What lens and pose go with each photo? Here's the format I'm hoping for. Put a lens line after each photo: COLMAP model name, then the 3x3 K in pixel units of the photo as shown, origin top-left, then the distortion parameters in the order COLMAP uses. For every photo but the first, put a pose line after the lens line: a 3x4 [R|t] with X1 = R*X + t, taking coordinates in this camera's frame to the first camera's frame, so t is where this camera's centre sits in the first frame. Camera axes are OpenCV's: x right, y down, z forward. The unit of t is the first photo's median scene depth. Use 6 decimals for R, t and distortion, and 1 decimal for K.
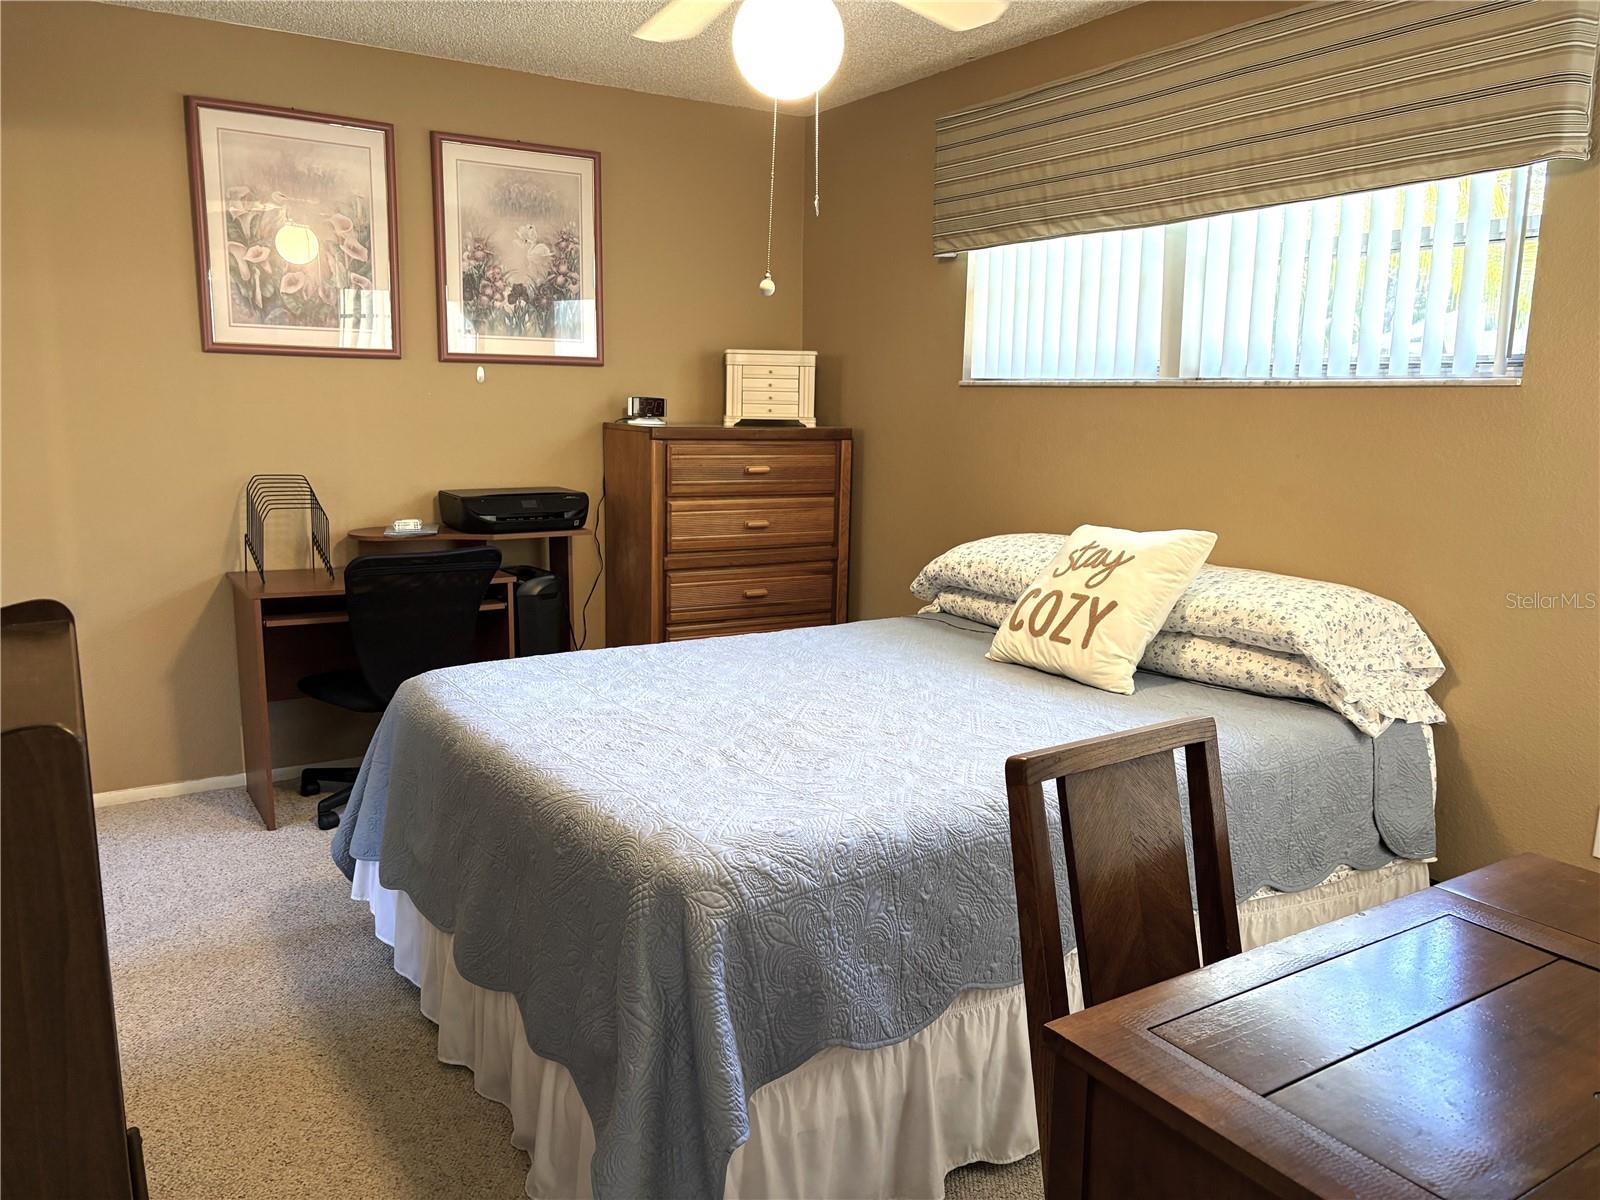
lens RADIAL K [[1213.4, 0, 797.6], [0, 1213.4, 610.5], [0, 0, 1]] dist [0.032827, -0.008587]
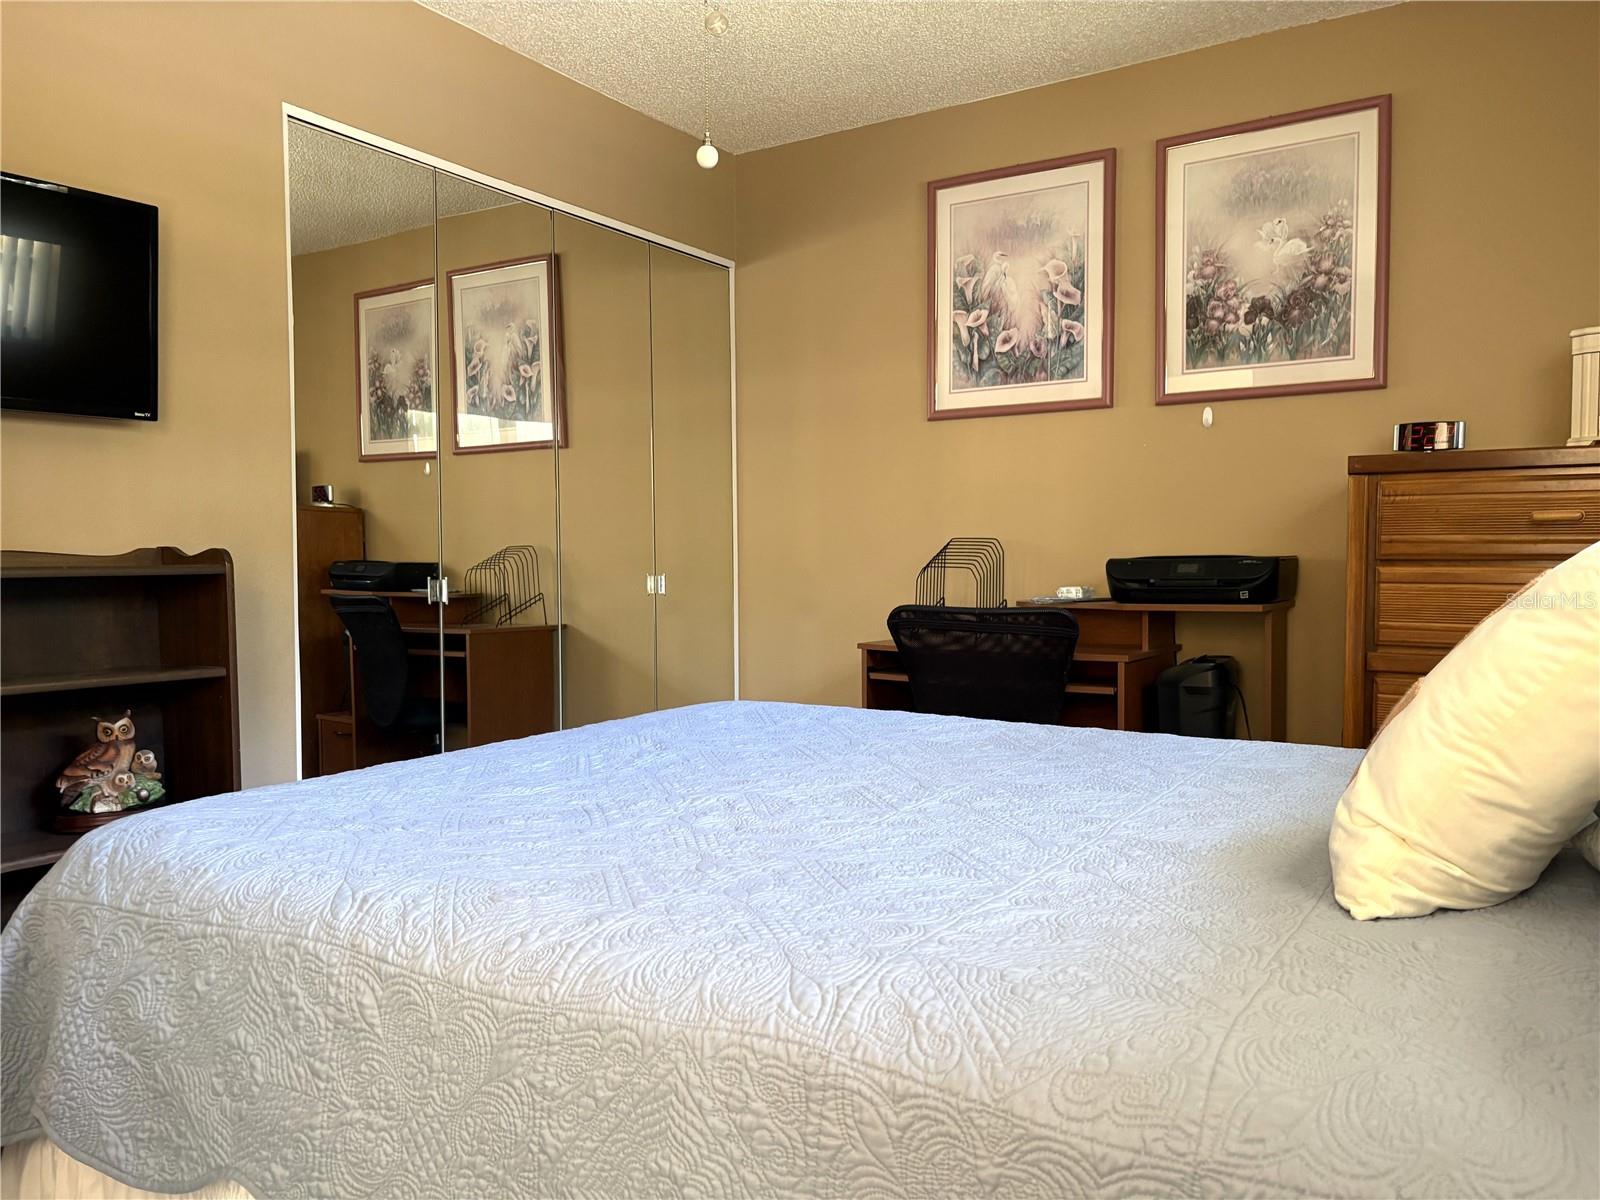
lens RADIAL K [[1213.4, 0, 797.6], [0, 1213.4, 610.5], [0, 0, 1]] dist [0.032827, -0.008587]
pose [[0.429221, 0.017647, -0.903027, 0.378841], [-0.154675, 0.986475, -0.054242, 0.018918], [0.889856, 0.162958, 0.426146, 0.470033]]
